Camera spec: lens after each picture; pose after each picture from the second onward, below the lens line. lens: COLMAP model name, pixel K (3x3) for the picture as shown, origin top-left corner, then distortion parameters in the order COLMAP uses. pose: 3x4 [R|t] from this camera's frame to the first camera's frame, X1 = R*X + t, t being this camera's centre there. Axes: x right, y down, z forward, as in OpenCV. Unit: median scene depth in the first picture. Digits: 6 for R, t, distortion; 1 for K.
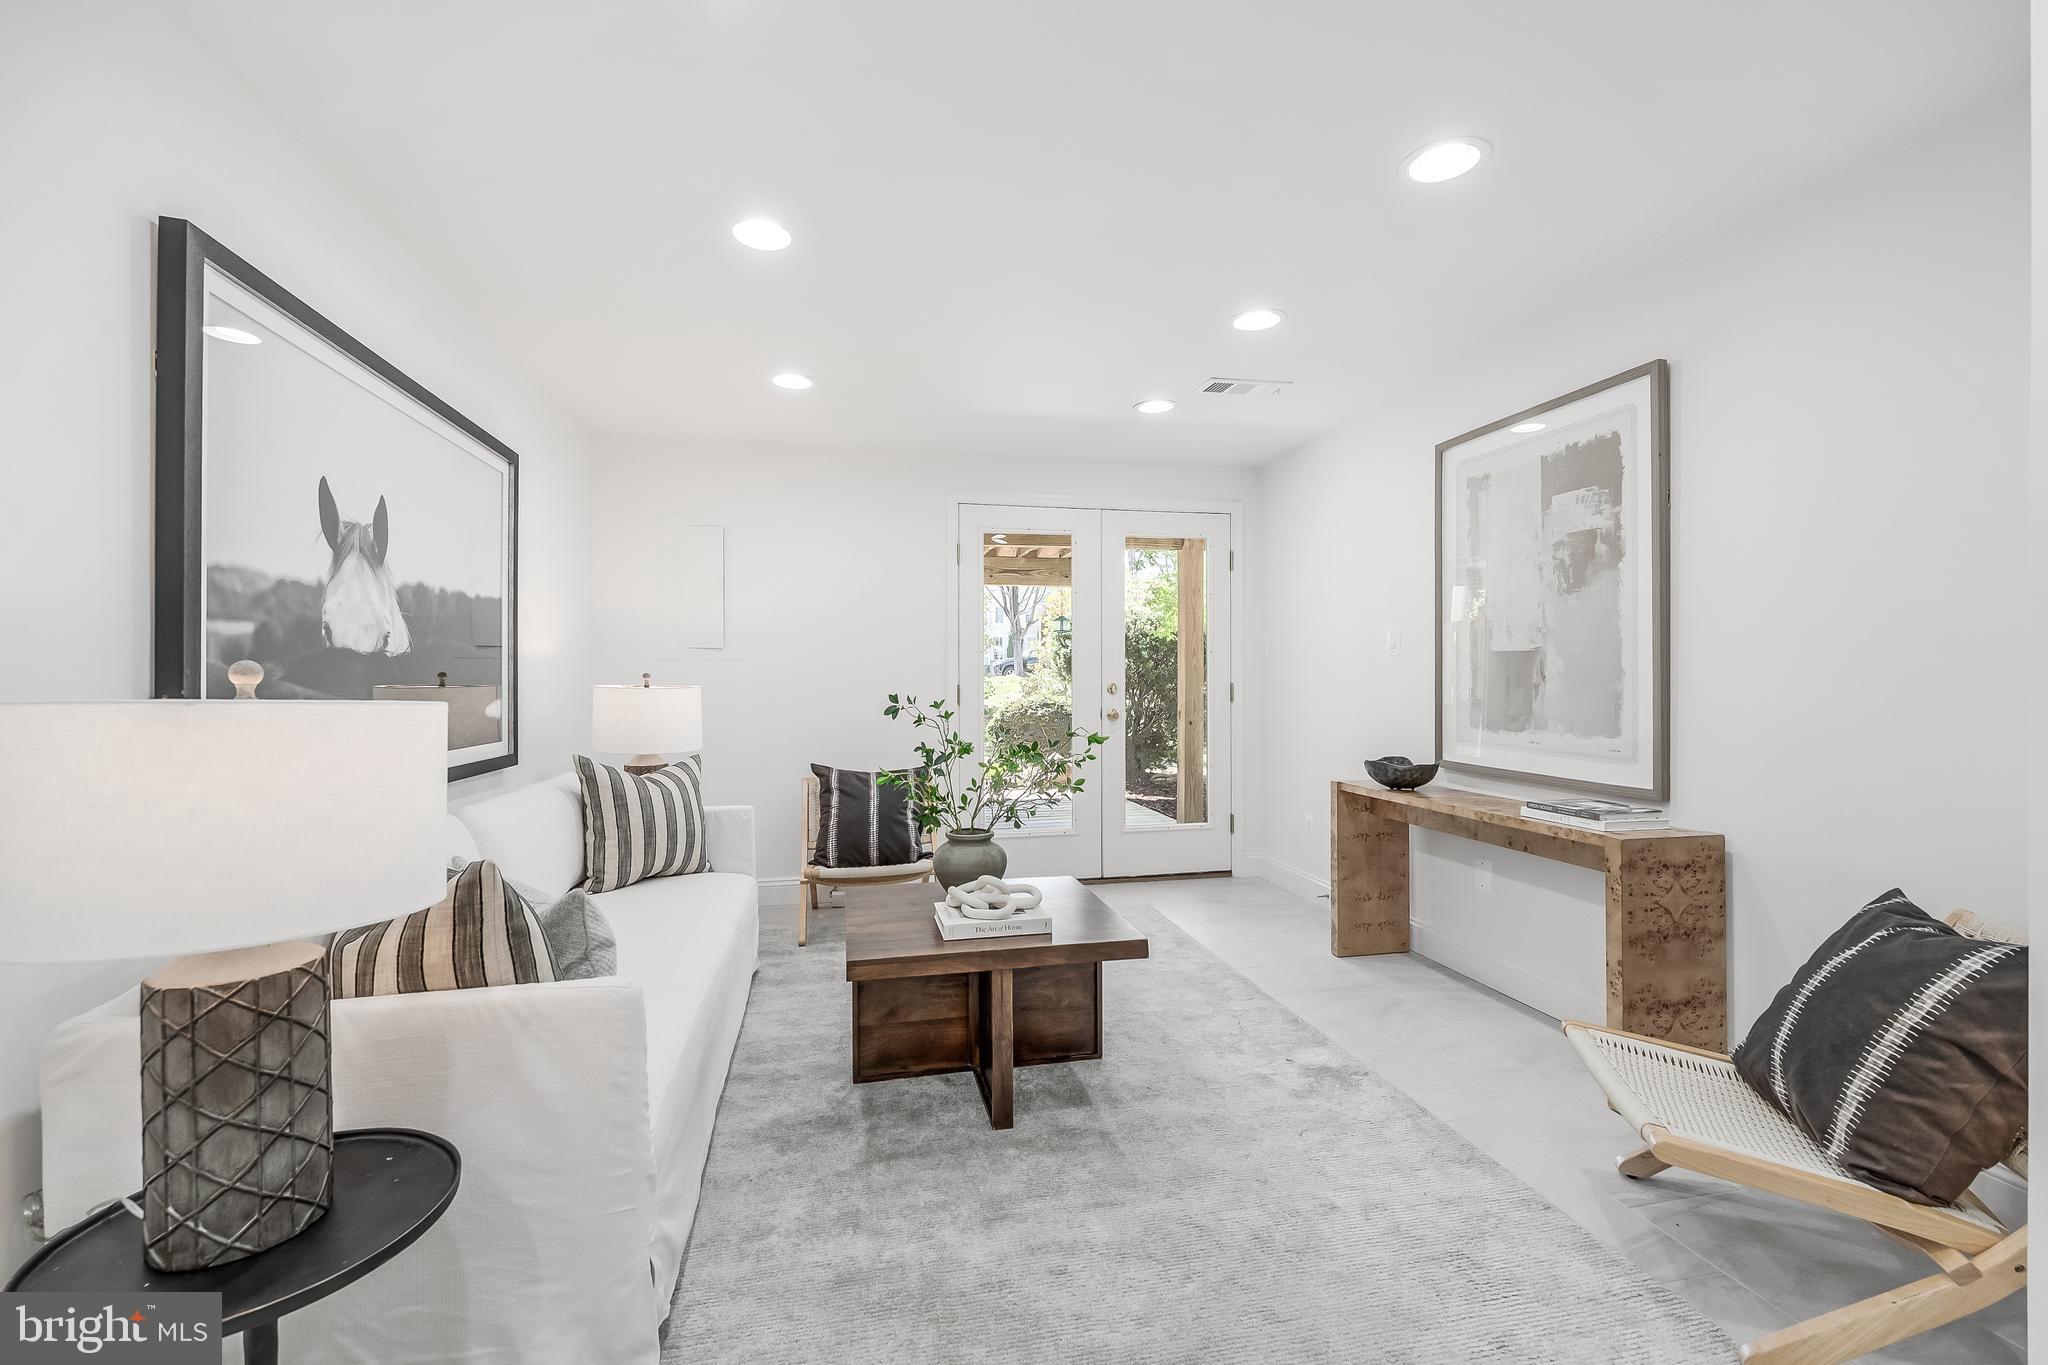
lens RADIAL K [[873.2, 0, 1024.4], [0, 873.2, 676.8], [0, 0, 1]] dist [0.000052, 0.000004]
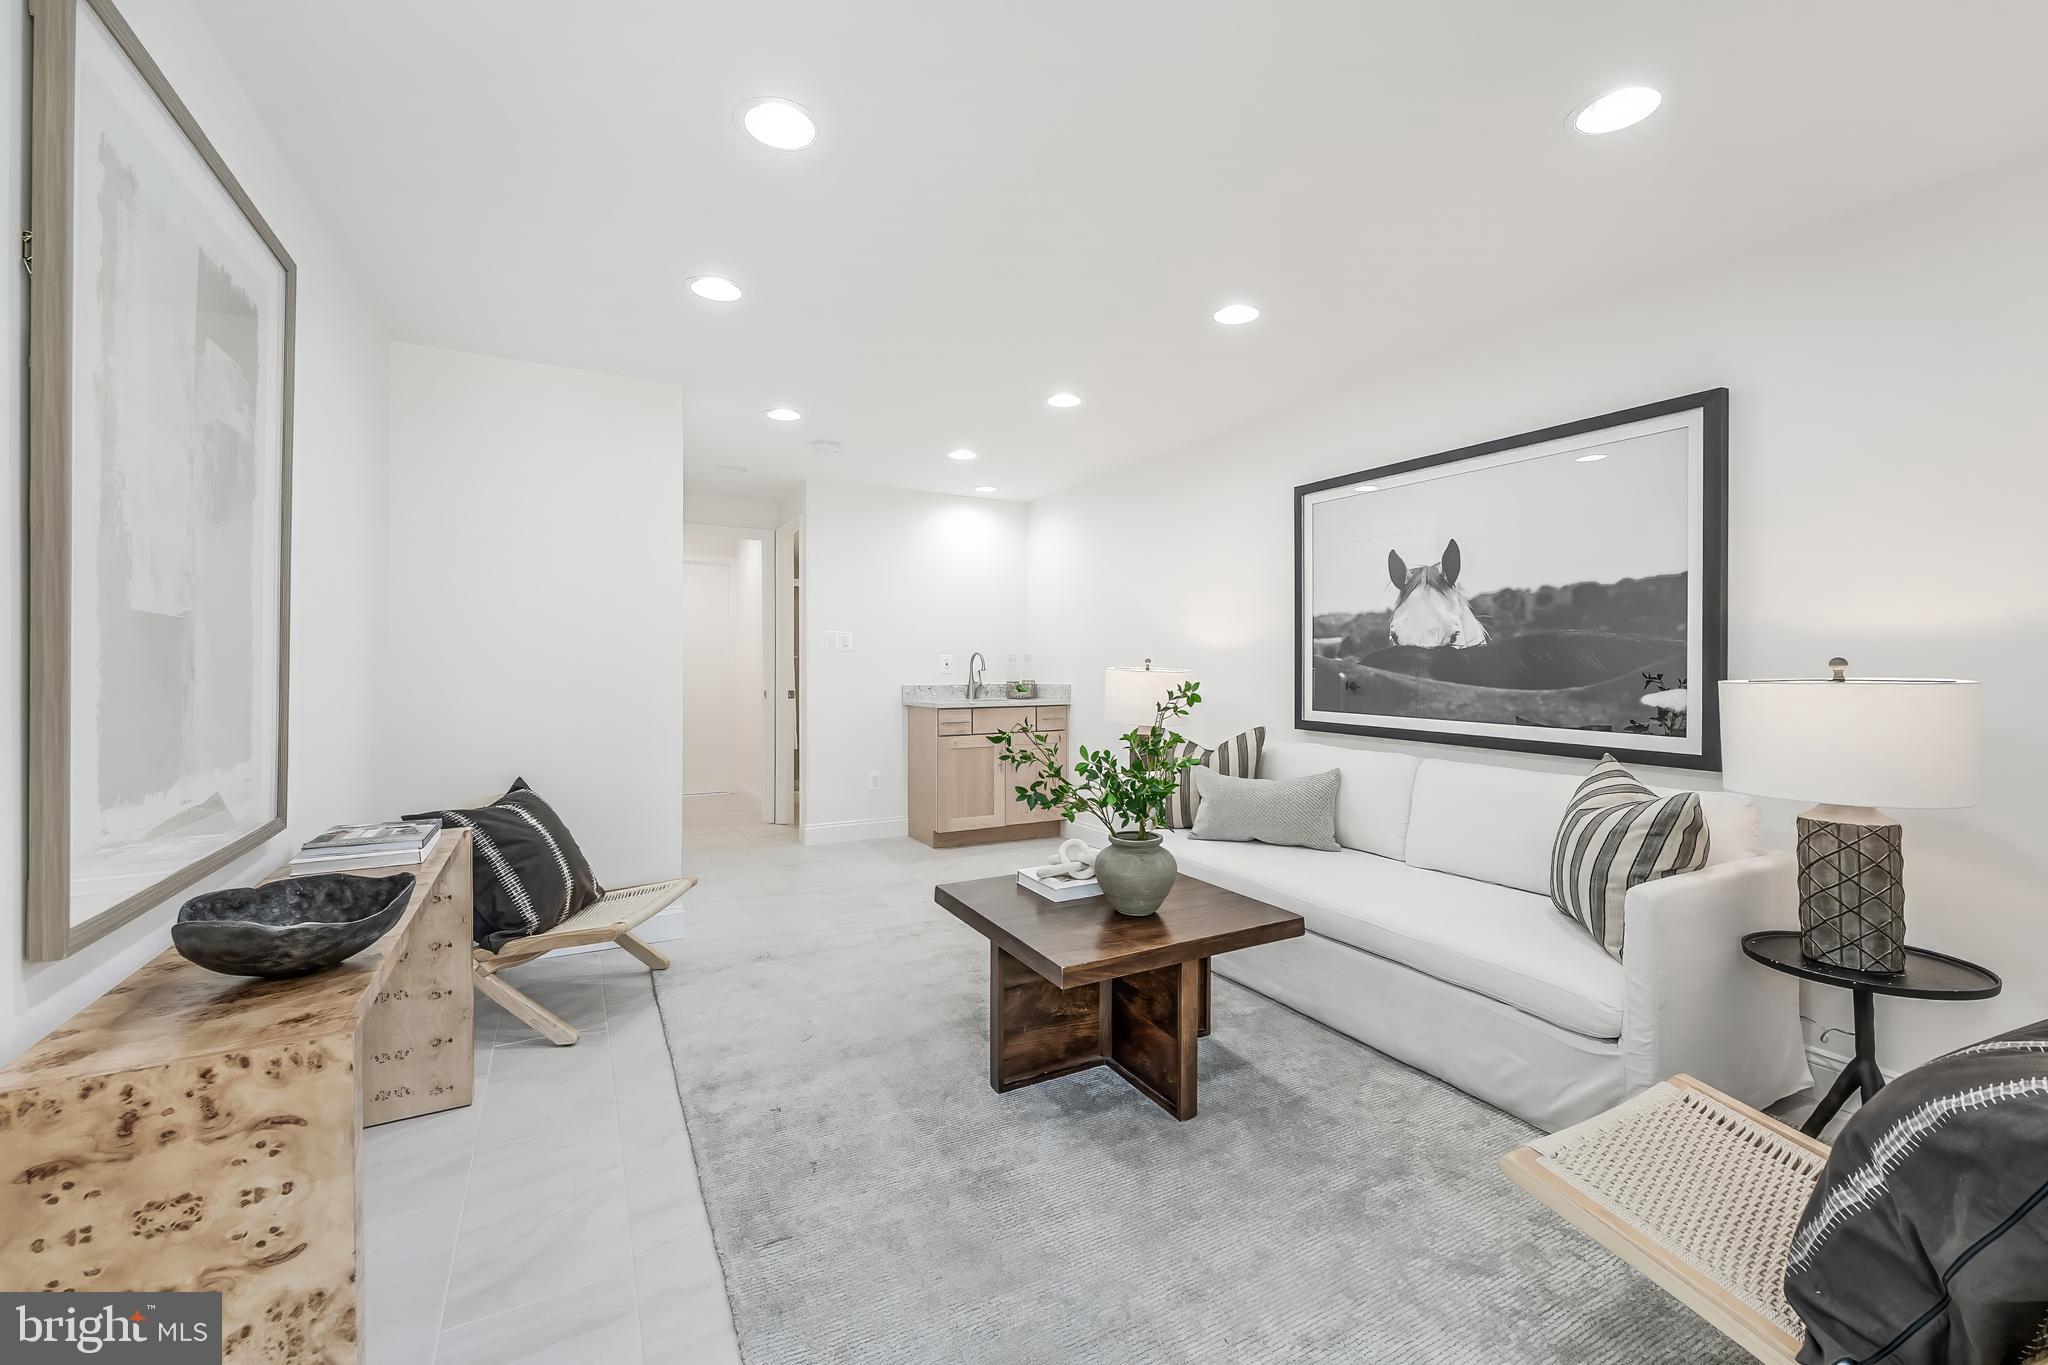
lens RADIAL K [[836.0, 0, 1020.0], [0, 836.0, 666.8], [0, 0, 1]] dist [0.000016, -0.000001]
pose [[-0.964737, 0.000631, -0.263217, 0.360643], [-0.001265, 0.999974, 0.007033, -0.002770], [0.263214, 0.007118, -0.964711, 2.351171]]
